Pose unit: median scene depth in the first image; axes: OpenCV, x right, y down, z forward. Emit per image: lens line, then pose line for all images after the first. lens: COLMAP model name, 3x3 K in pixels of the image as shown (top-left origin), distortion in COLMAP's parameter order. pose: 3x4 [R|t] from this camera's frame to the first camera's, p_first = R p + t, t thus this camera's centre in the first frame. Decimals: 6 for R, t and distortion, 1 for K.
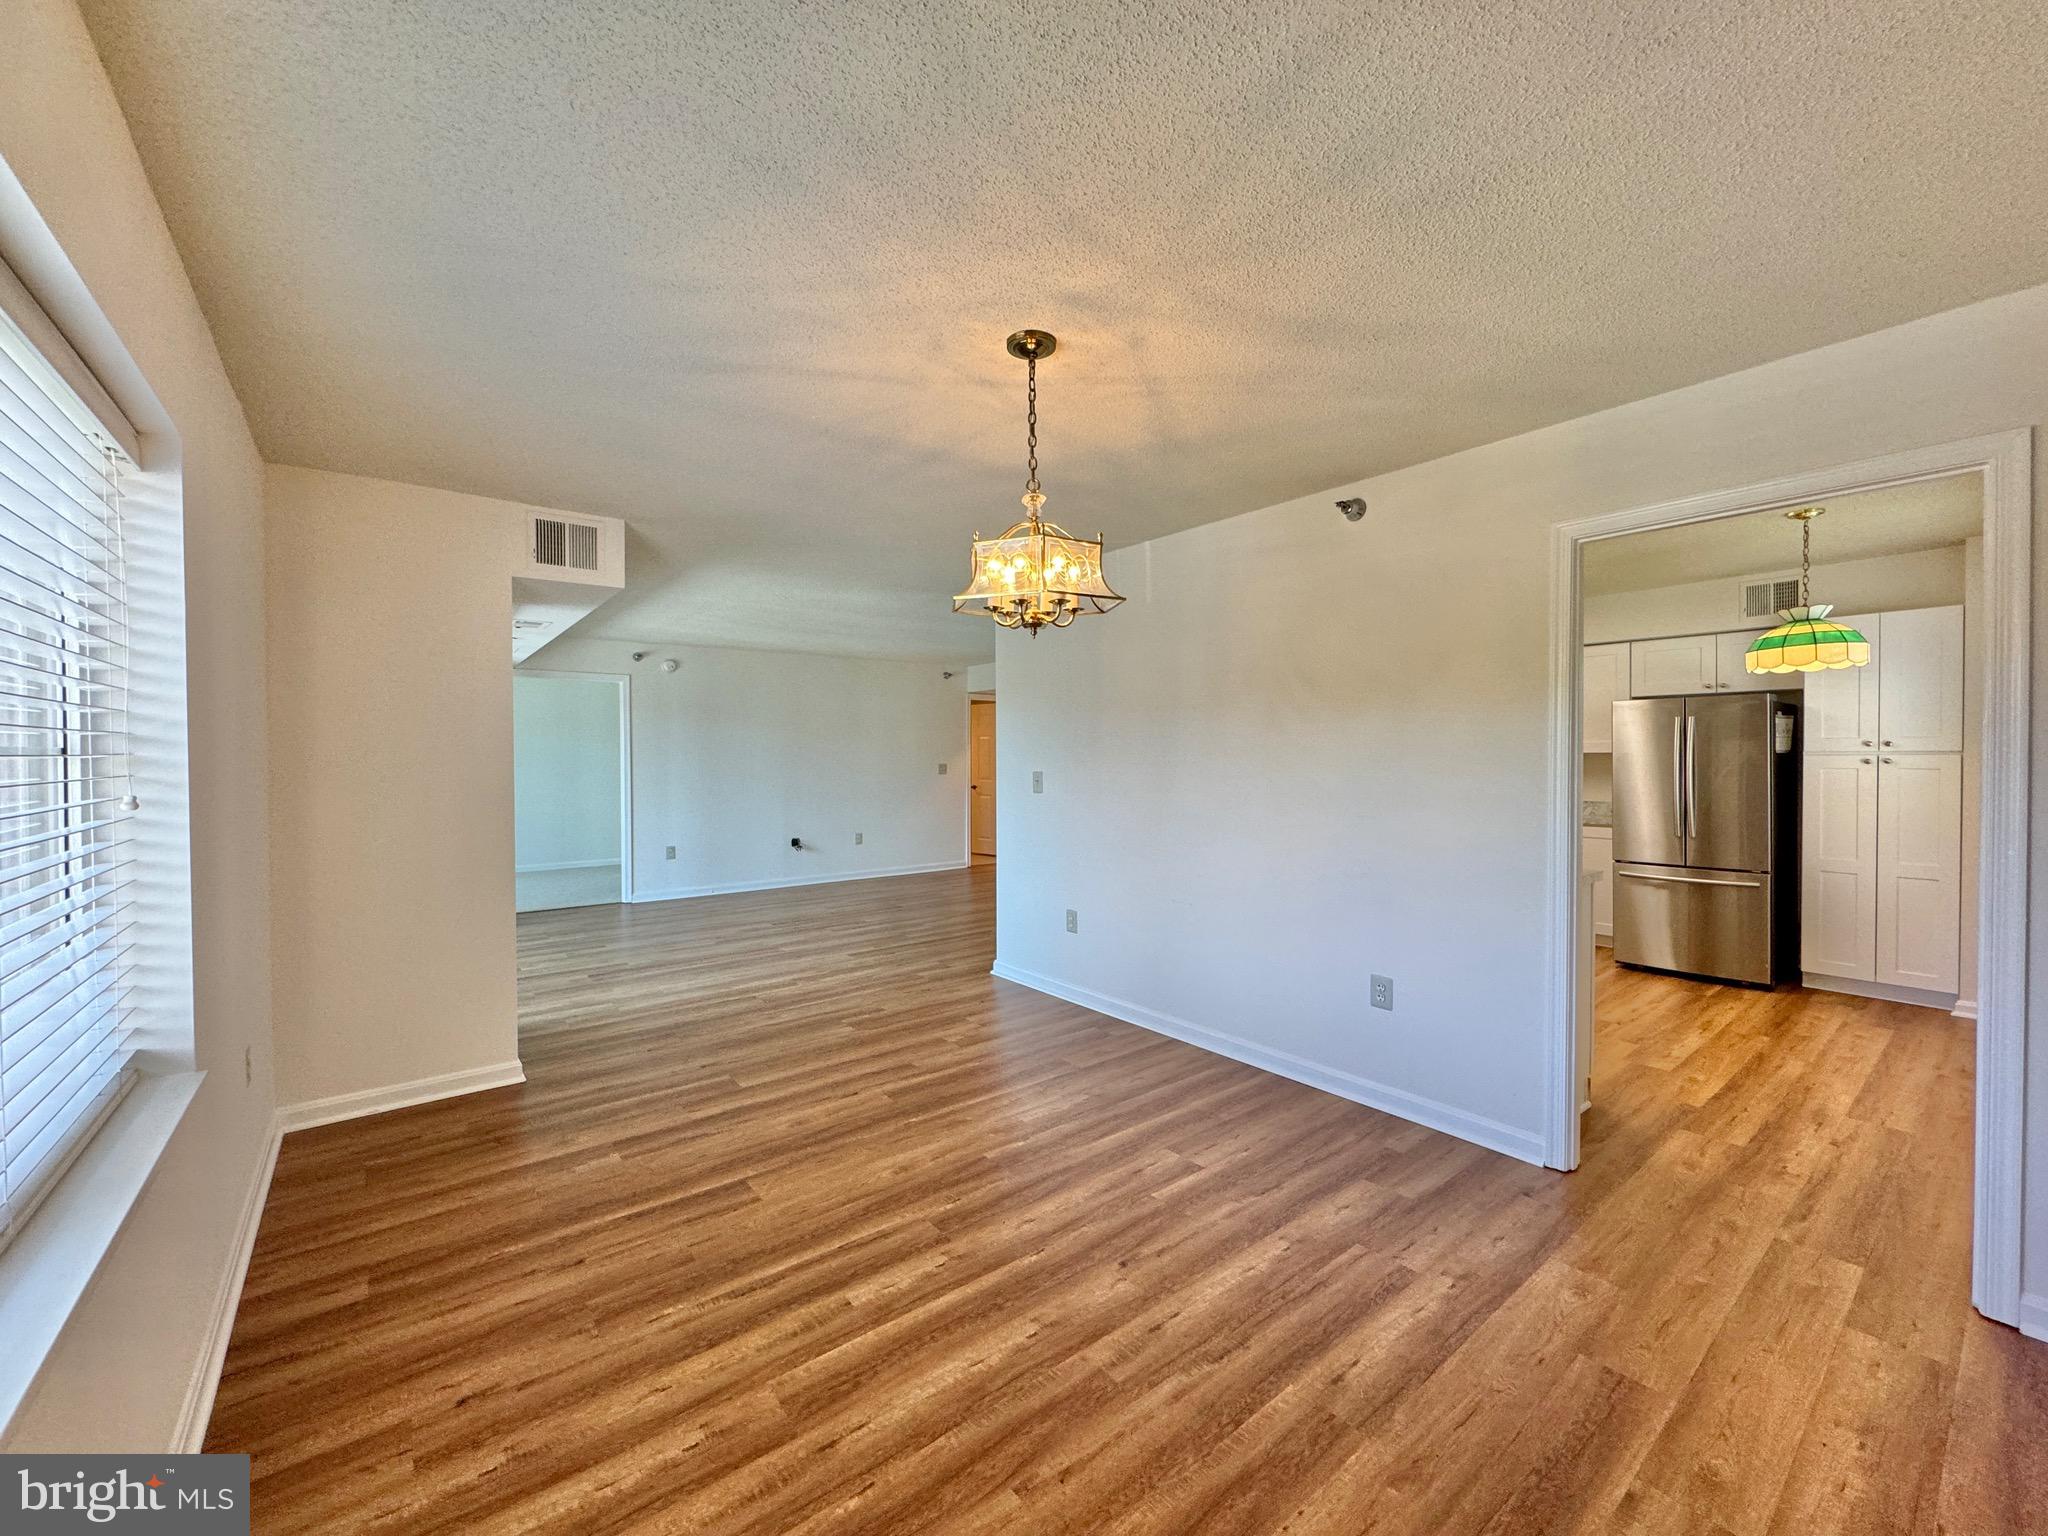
lens RADIAL K [[814.9, 0, 1023.9], [0, 814.9, 764.5], [0, 0, 1]] dist [-0.005199, 0.000295]
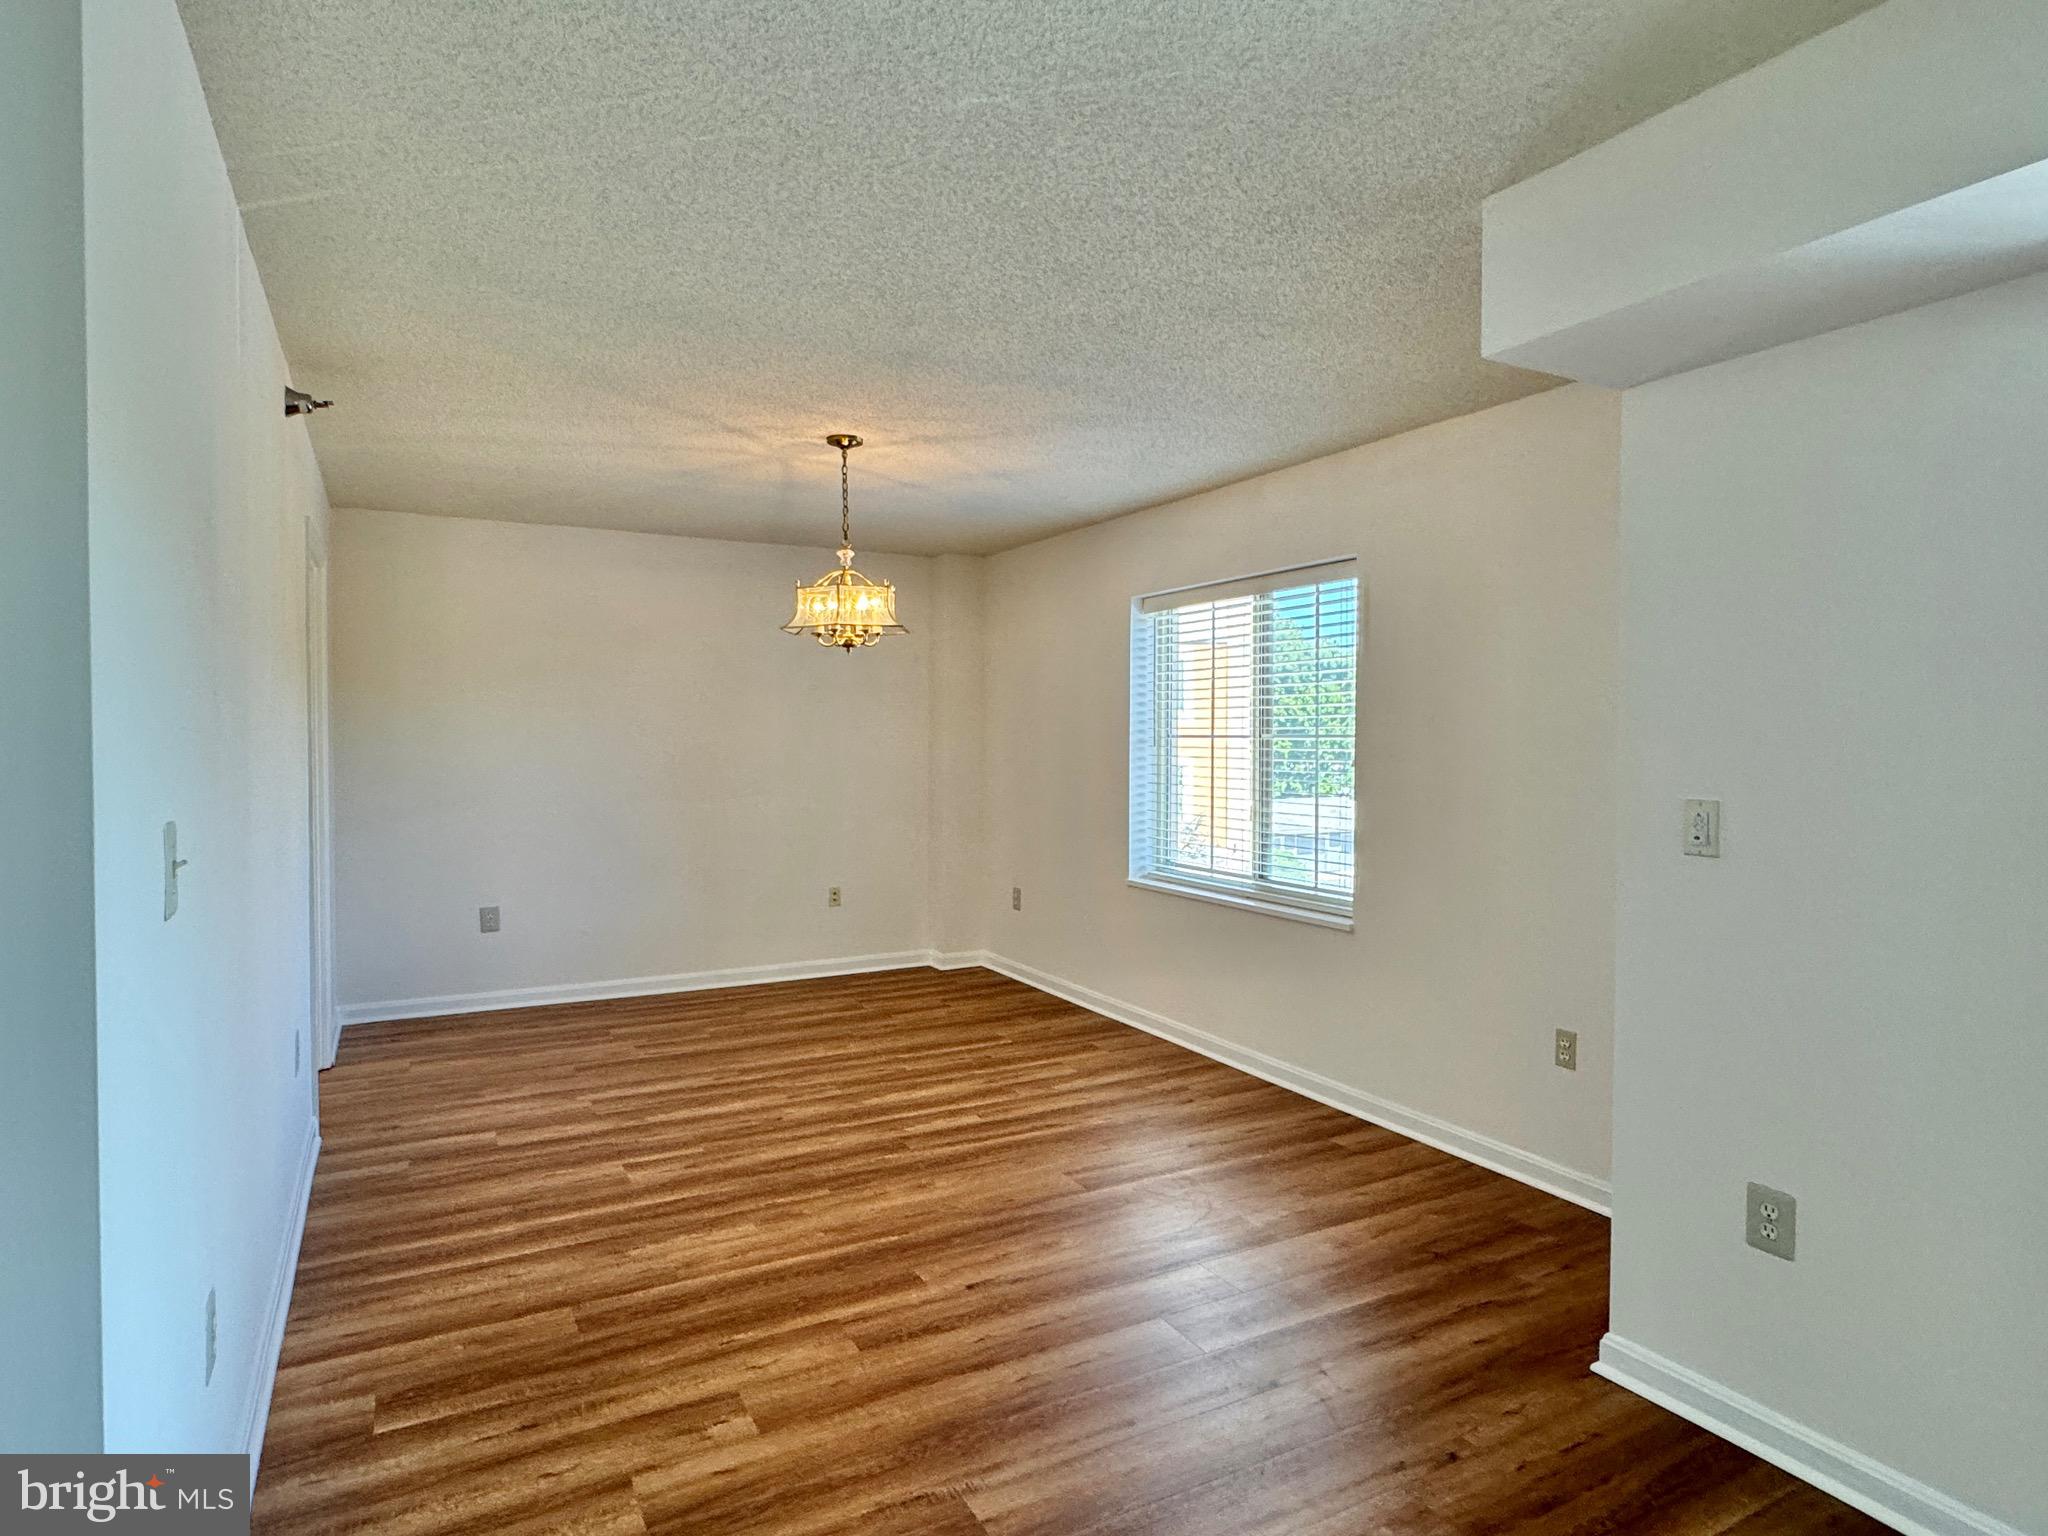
lens RADIAL K [[1166.9, 0, 1030.9], [0, 1166.9, 757.2], [0, 0, 1]] dist [0.000413, -0.000243]
pose [[-0.986496, 0.000452, 0.163788, -0.538828], [0.005642, 0.999496, 0.031225, -0.036242], [-0.163691, 0.031727, -0.986001, 2.509978]]
